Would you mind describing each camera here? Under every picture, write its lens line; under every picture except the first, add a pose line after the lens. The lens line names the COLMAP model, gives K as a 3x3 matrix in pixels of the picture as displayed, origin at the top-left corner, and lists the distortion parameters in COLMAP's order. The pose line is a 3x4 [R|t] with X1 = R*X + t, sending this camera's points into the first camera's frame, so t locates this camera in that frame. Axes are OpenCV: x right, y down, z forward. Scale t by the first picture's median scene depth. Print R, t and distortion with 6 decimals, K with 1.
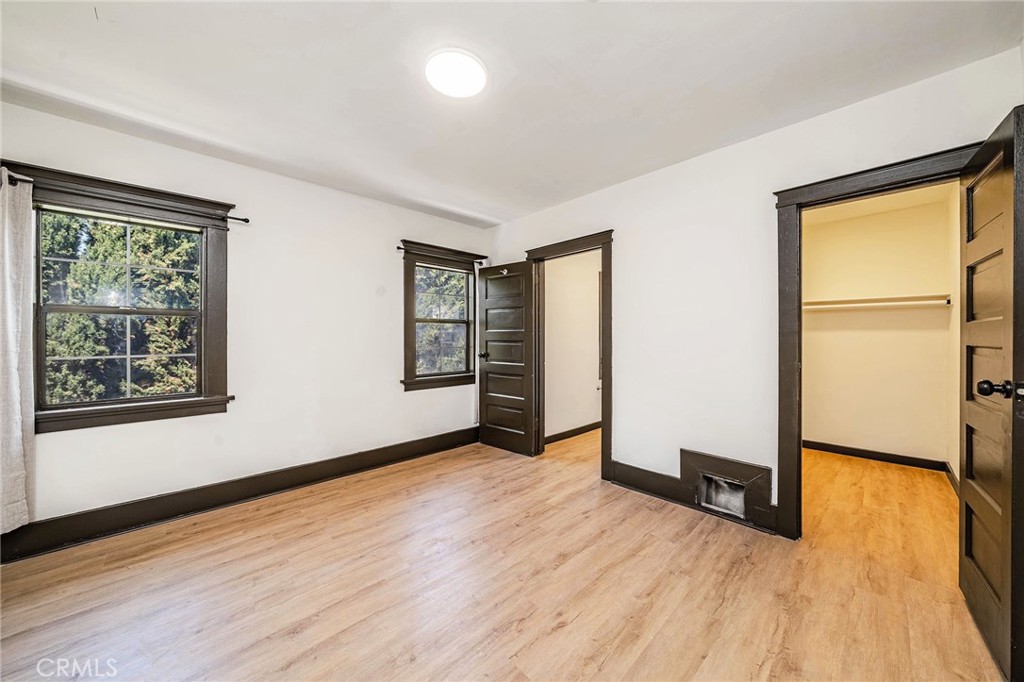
lens RADIAL K [[350.7, 0, 517.2], [0, 350.7, 340.6], [0, 0, 1]] dist [-0.004382, 0.000402]
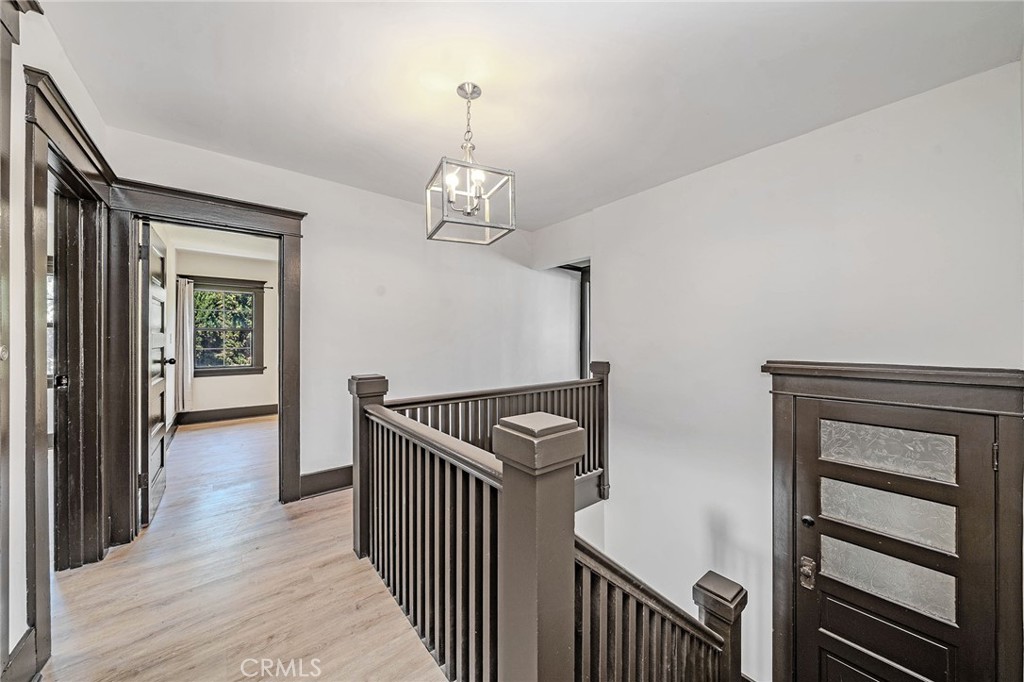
lens RADIAL K [[350.7, 0, 514.4], [0, 350.7, 339.9], [0, 0, 1]] dist [-0.004382, 0.000402]
pose [[0.996382, -0.000354, -0.084985, 0.510836], [-0.000325, 0.999968, -0.007979, 0.001187], [0.084985, 0.007977, 0.996350, -0.582322]]
